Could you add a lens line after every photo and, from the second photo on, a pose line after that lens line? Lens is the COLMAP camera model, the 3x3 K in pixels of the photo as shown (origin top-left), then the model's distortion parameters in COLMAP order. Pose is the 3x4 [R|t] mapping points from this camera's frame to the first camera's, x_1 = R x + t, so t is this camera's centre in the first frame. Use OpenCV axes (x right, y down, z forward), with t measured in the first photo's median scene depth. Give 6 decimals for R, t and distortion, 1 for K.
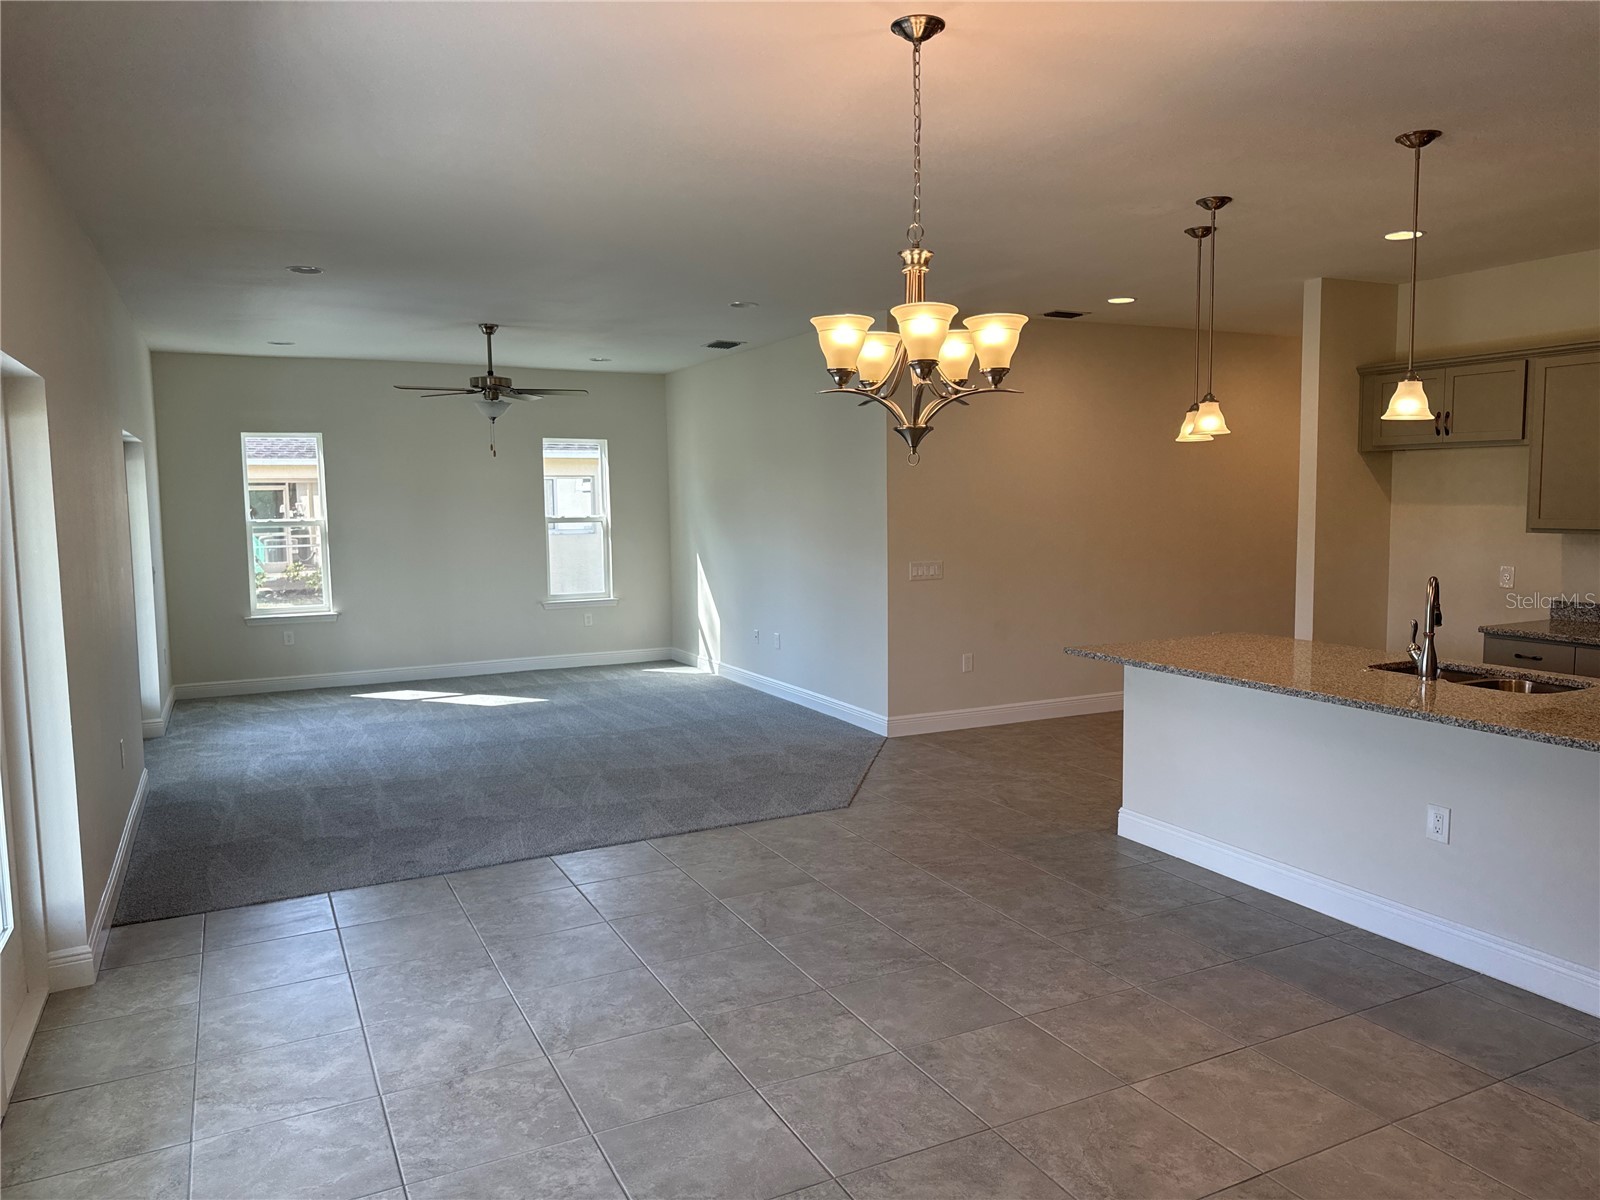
lens RADIAL K [[1121.9, 0, 800.0], [0, 1121.9, 600.0], [0, 0, 1]] dist [0.068675, -0.086635]
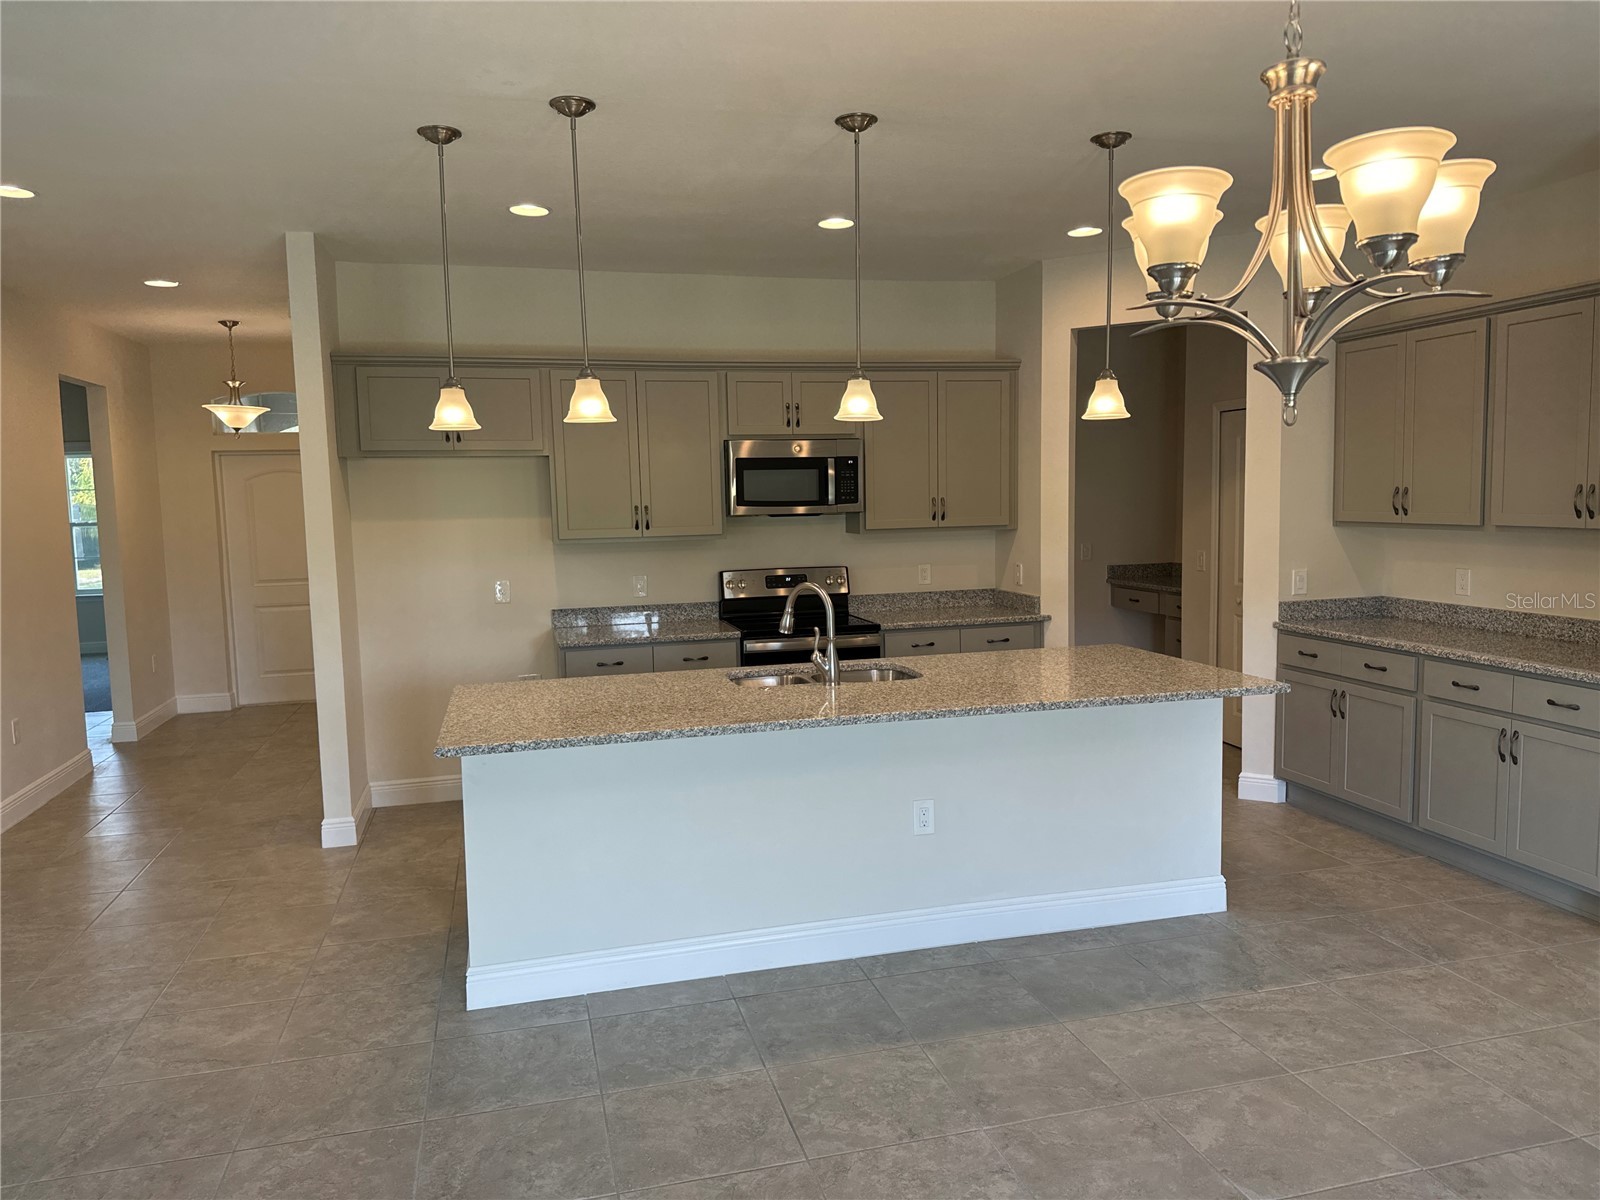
lens RADIAL K [[1121.9, 0, 800.0], [0, 1121.9, 600.0], [0, 0, 1]] dist [0.068675, -0.086635]
pose [[0.203970, -0.084576, 0.975317, -0.402682], [0.112934, 0.991643, 0.062373, -0.068116], [-0.972441, 0.097425, 0.211817, 0.829105]]
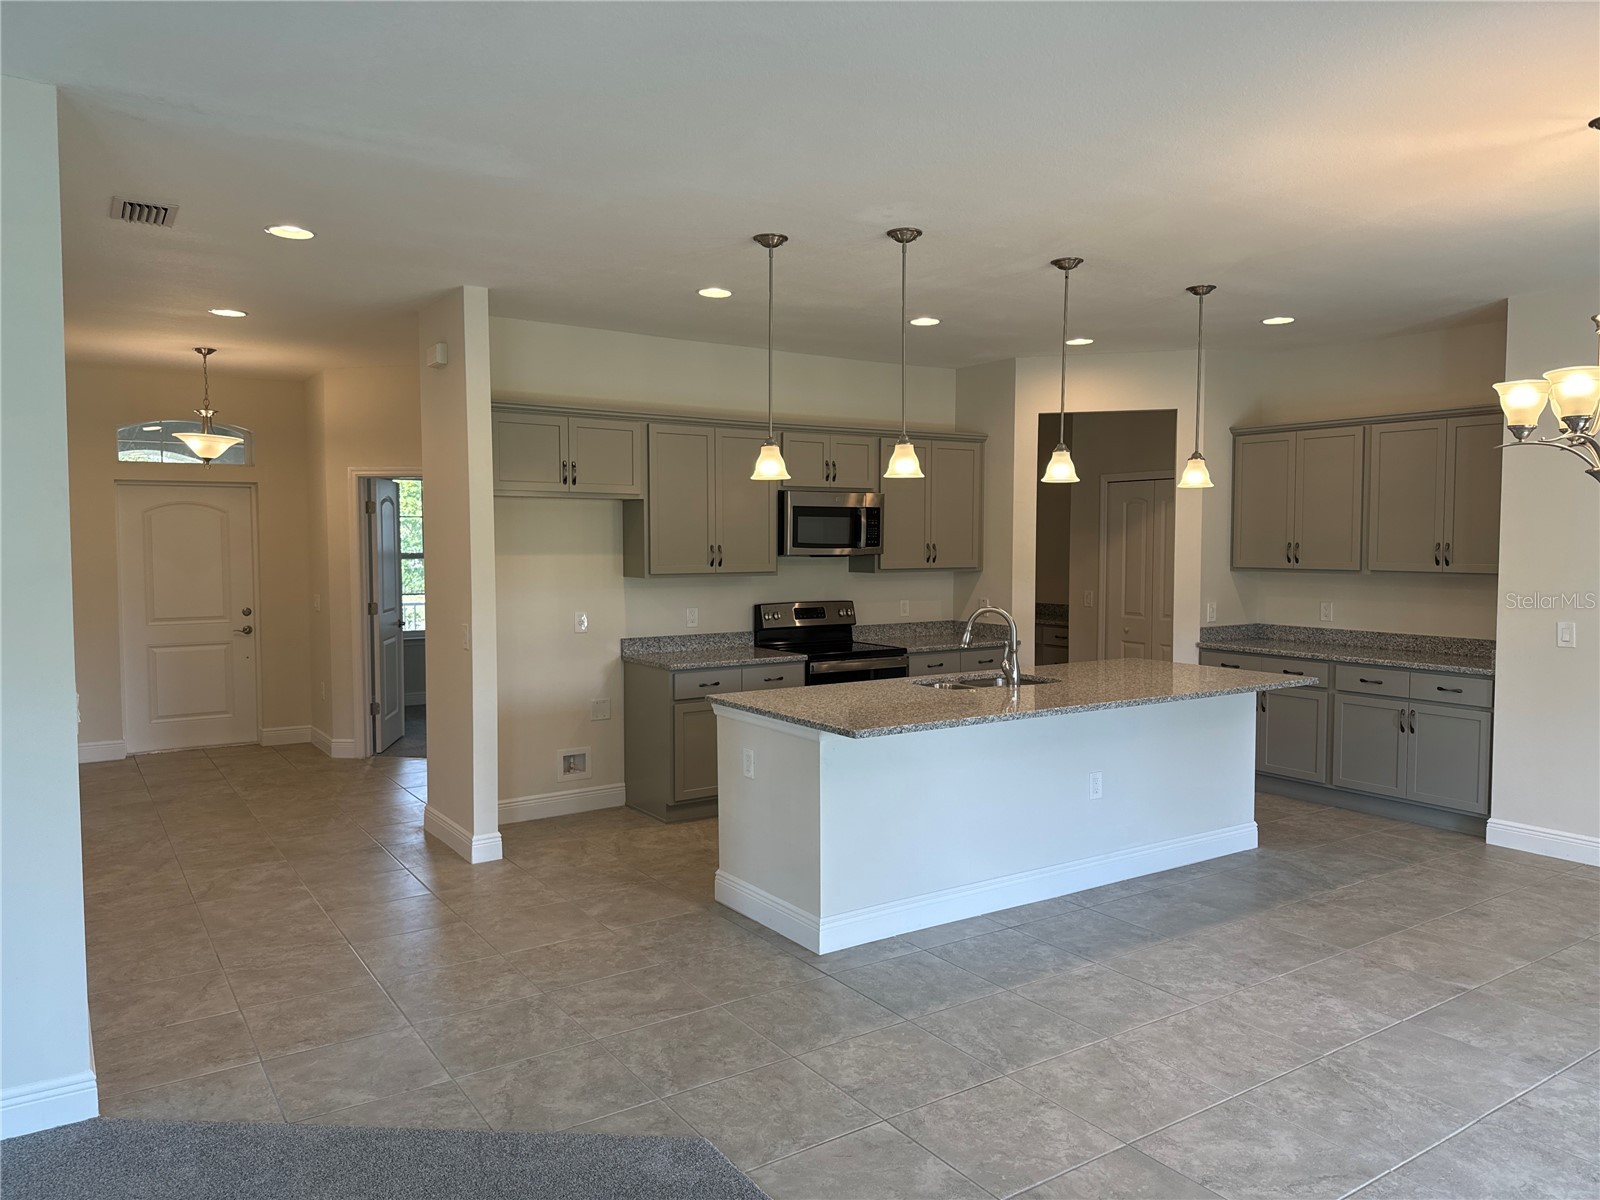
lens RADIAL K [[1121.9, 0, 800.0], [0, 1121.9, 600.0], [0, 0, 1]] dist [0.068675, -0.086635]
pose [[-0.128232, -0.041559, 0.990873, -0.658098], [0.096988, 0.993807, 0.054234, -0.118549], [-0.986990, 0.103057, -0.123407, 1.404594]]
